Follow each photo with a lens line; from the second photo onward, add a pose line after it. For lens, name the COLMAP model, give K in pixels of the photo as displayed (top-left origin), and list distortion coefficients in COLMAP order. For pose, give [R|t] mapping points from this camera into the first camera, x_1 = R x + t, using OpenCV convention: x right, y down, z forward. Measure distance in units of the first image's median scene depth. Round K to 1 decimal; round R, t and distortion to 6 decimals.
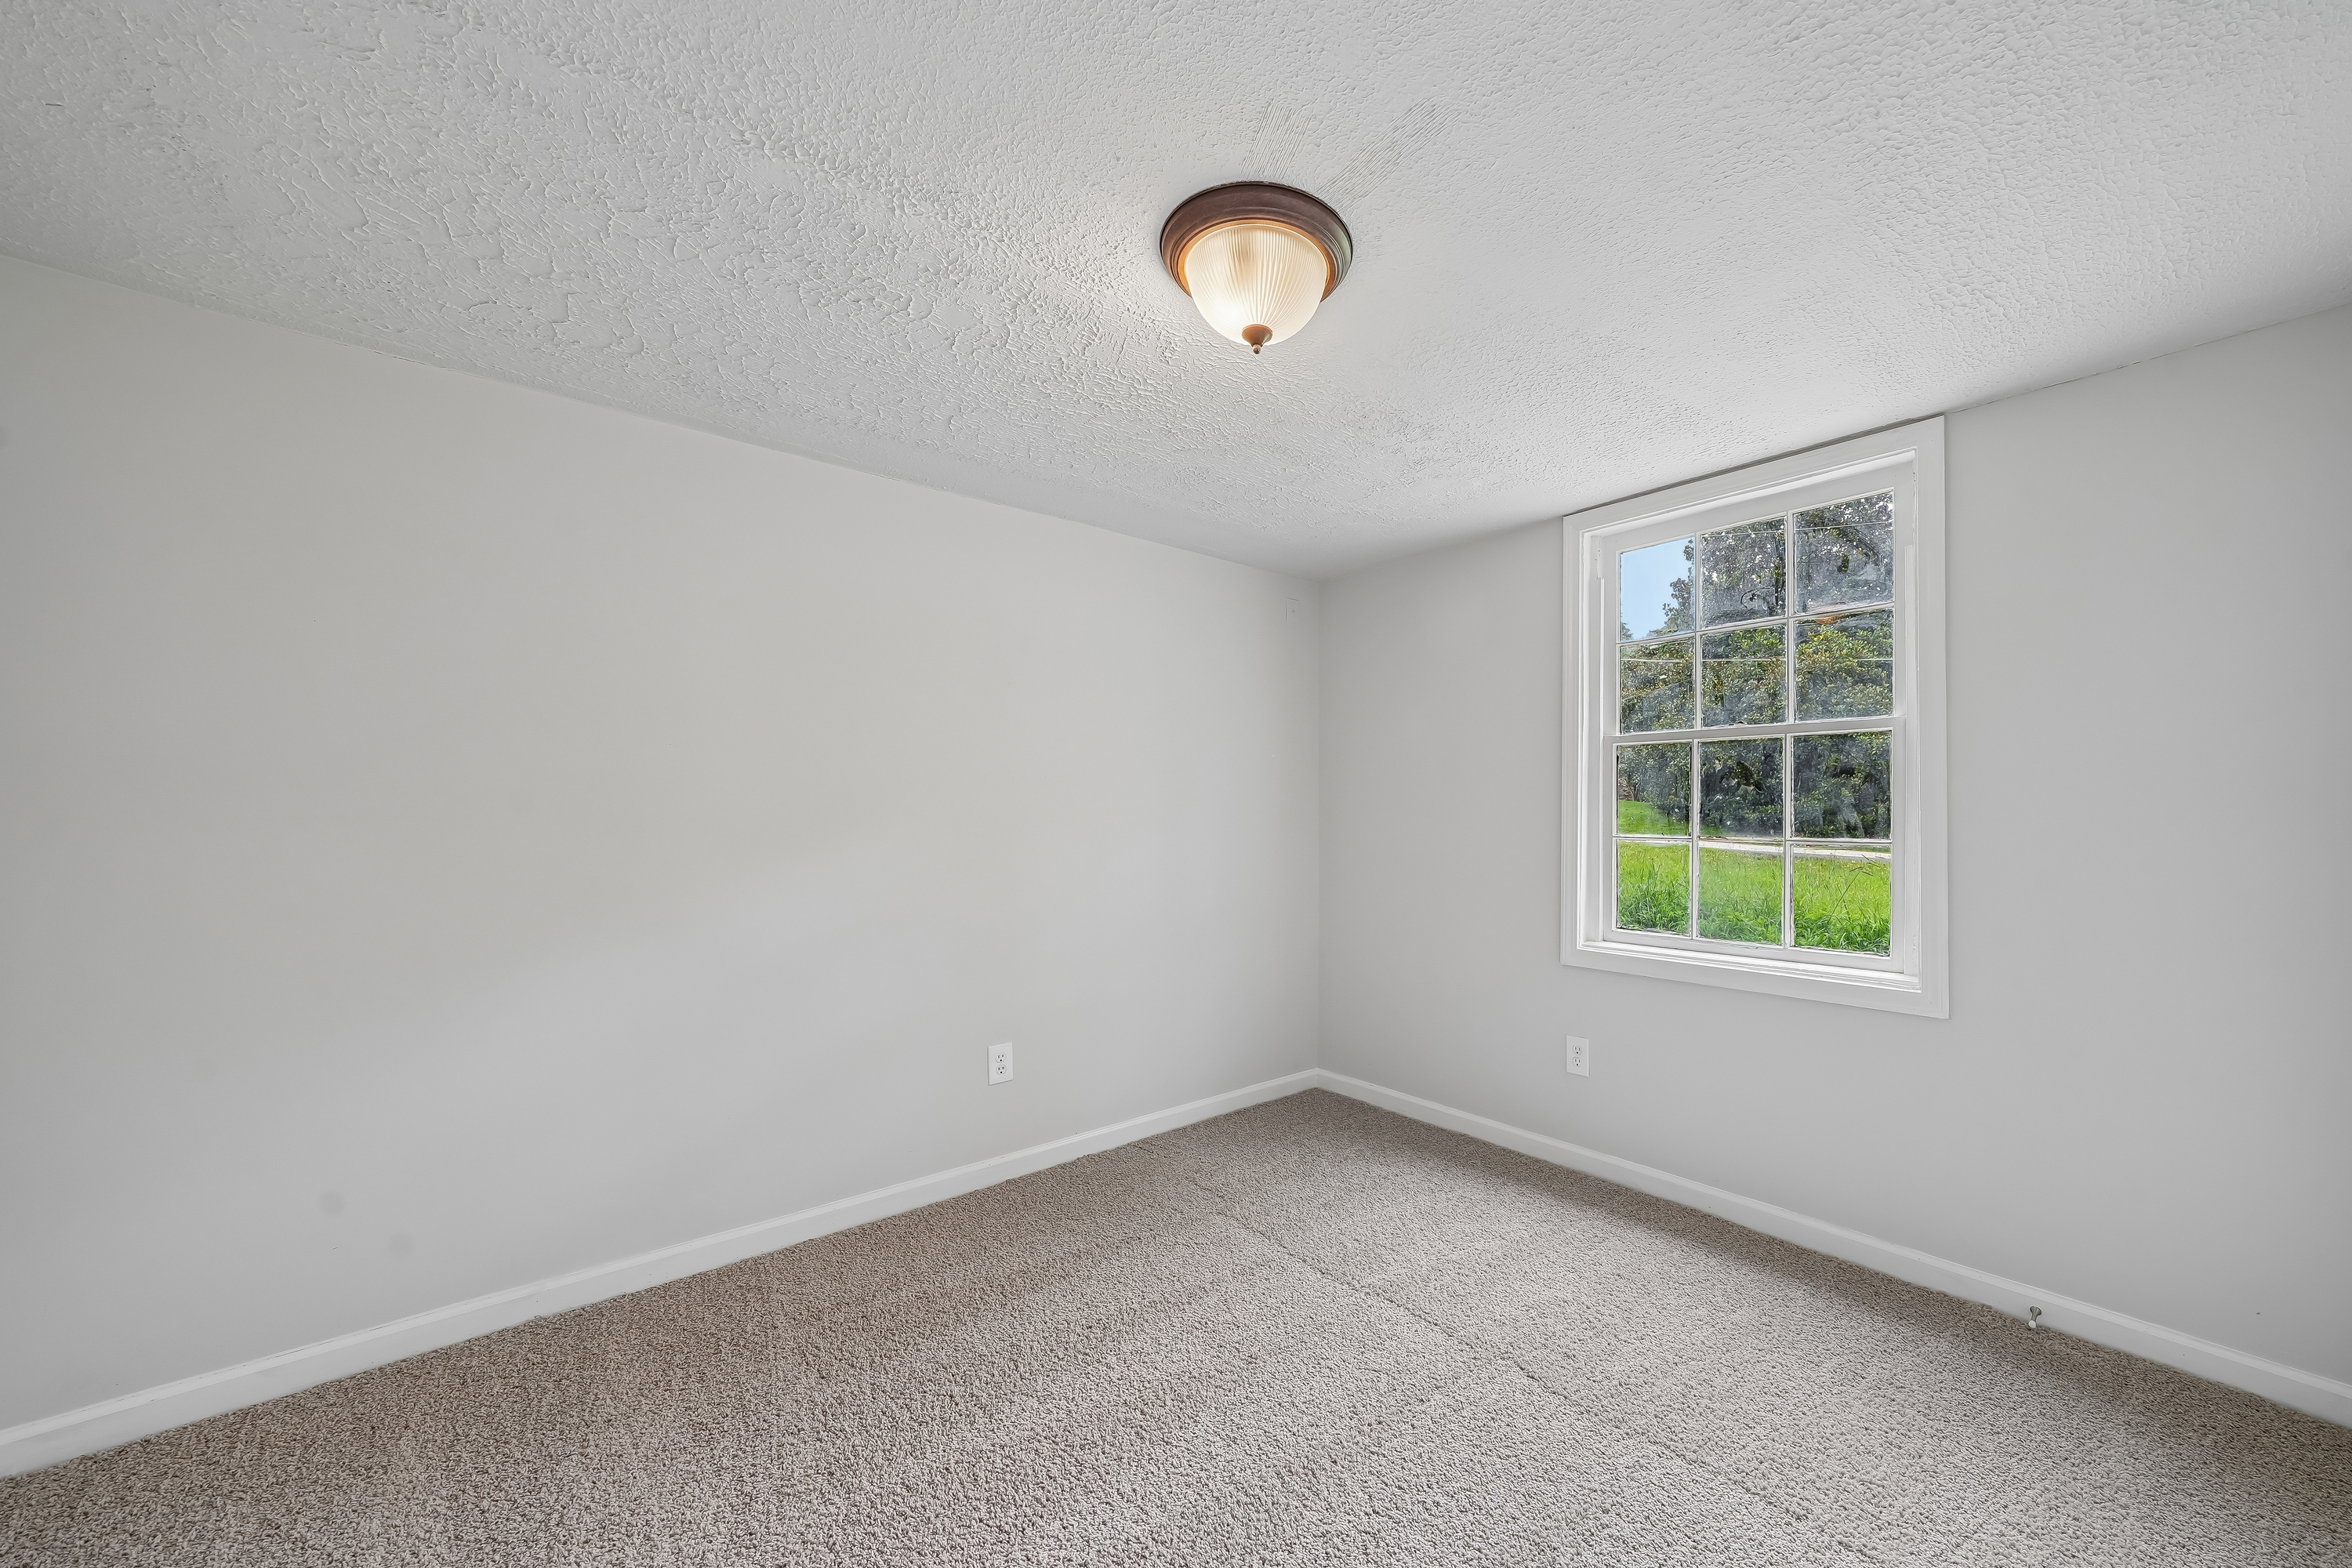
lens RADIAL K [[858.9, 0, 1113.1], [0, 858.9, 798.0], [0, 0, 1]] dist [0.000638, -0.000052]
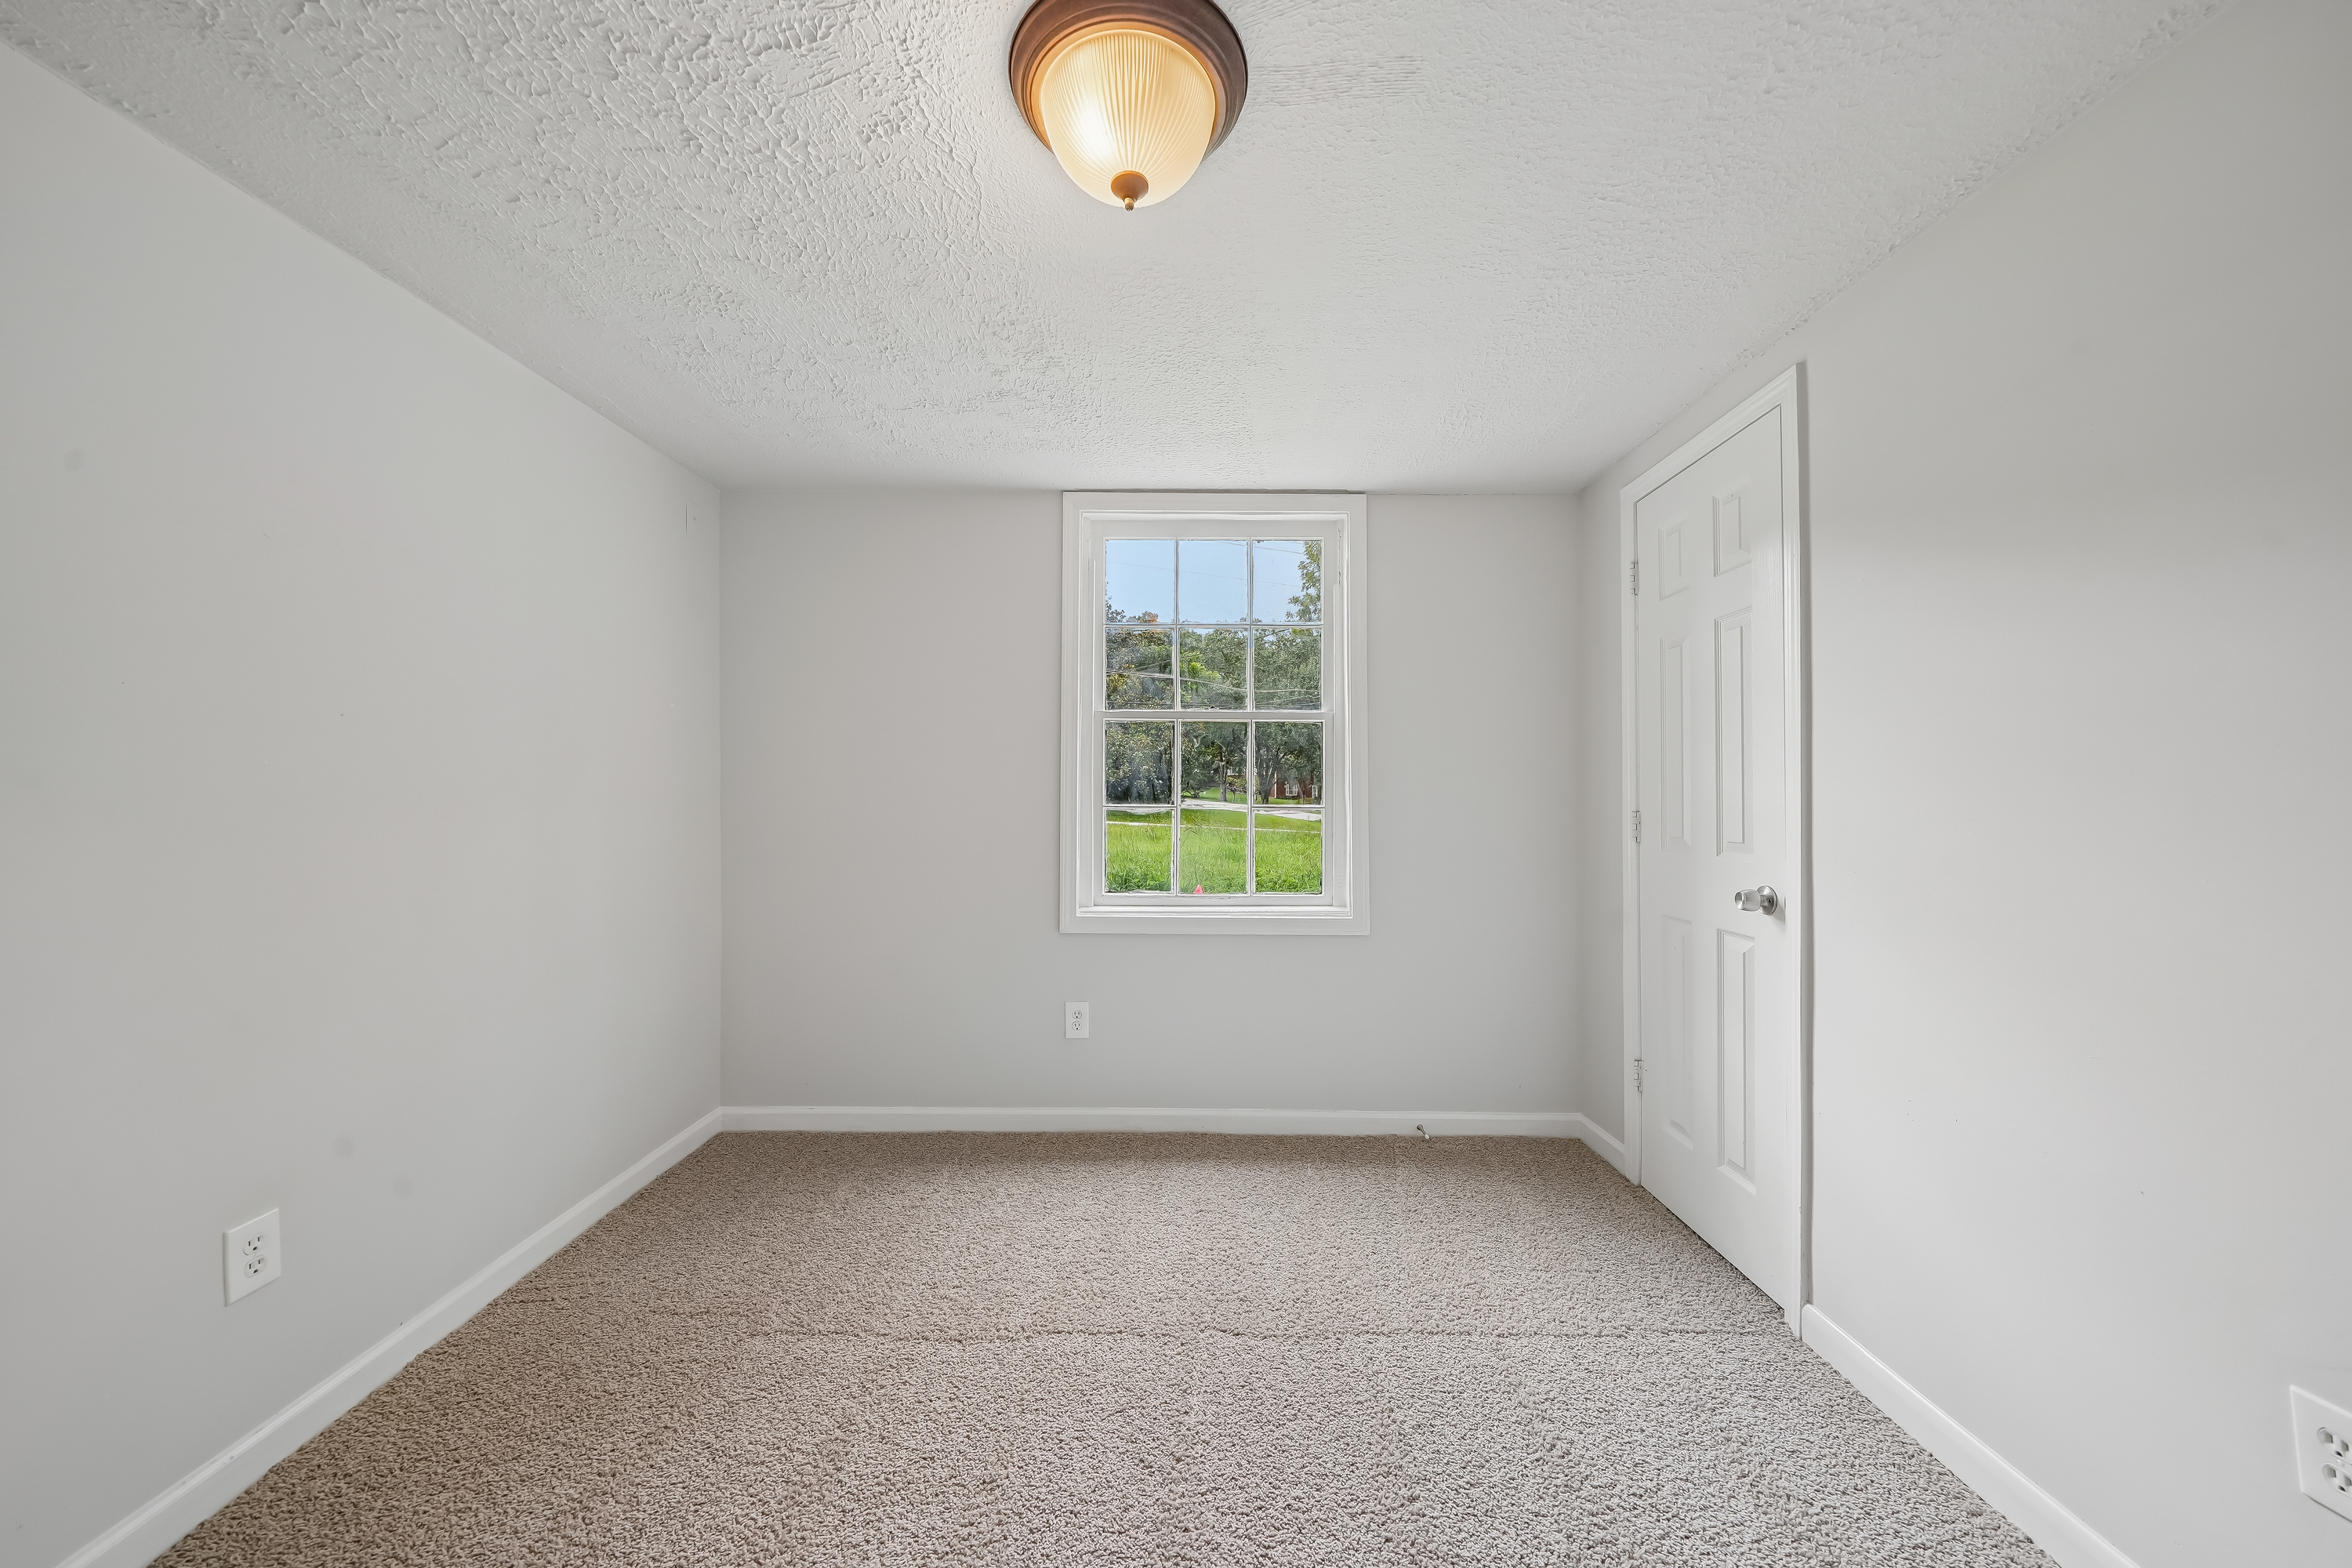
lens RADIAL K [[919.9, 0, 1177.6], [0, 919.9, 775.3], [0, 0, 1]] dist [-0.002594, -0.000307]
pose [[0.613127, 0.010307, 0.789917, -0.279499], [-0.017784, 0.999842, 0.000758, 0.004349], [-0.789784, -0.014513, 0.613213, 0.254900]]
